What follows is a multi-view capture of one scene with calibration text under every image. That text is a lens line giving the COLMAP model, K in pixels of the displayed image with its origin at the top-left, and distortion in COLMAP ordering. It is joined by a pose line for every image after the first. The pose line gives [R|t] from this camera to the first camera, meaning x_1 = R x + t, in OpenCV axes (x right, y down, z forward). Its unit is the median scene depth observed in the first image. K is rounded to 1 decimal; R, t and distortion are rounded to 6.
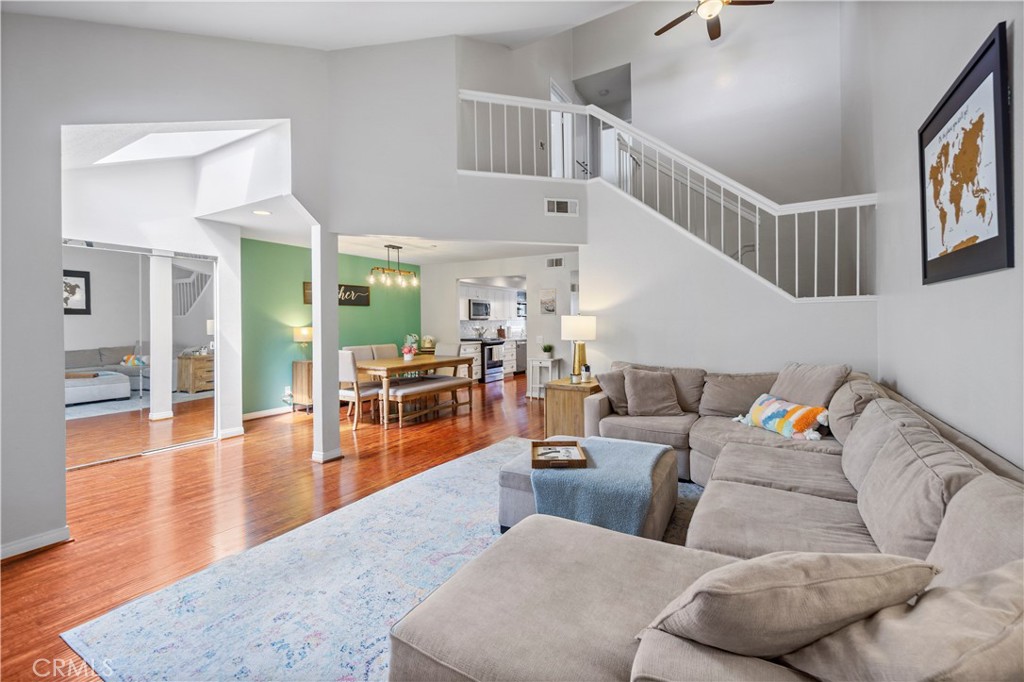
lens RADIAL K [[453.0, 0, 499.4], [0, 453.0, 327.6], [0, 0, 1]] dist [-0.001648, -0.000488]
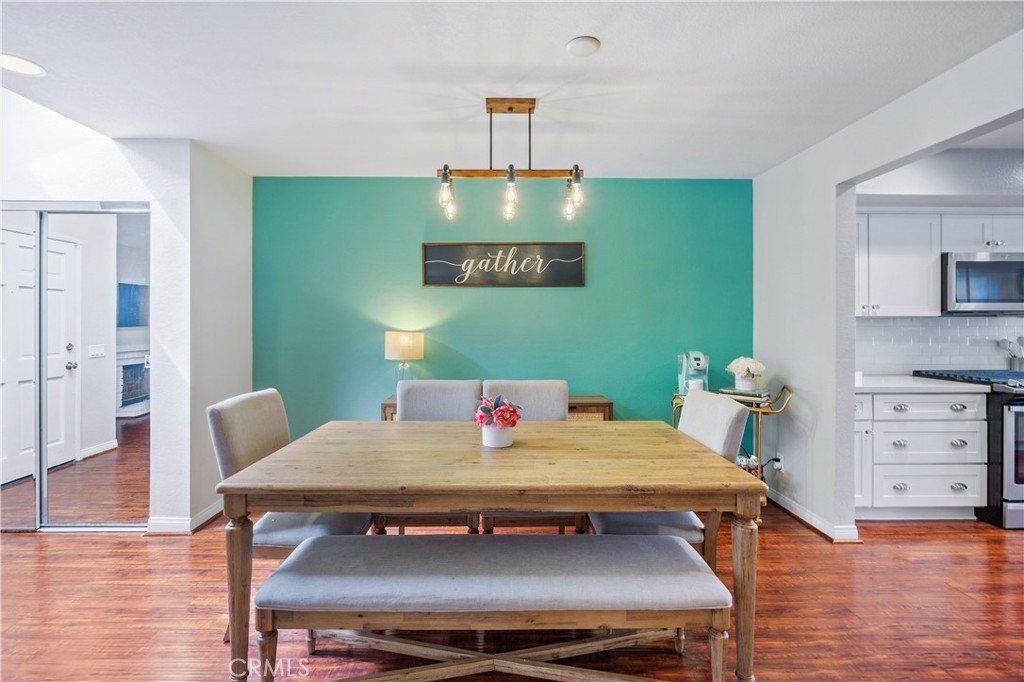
lens RADIAL K [[453.0, 0, 499.4], [0, 453.0, 327.6], [0, 0, 1]] dist [-0.001648, -0.000488]
pose [[0.529726, 0.013303, -0.848064, 0.078586], [-0.012563, 0.999890, 0.007837, -0.012666], [0.848075, 0.006503, 0.529836, 1.048714]]
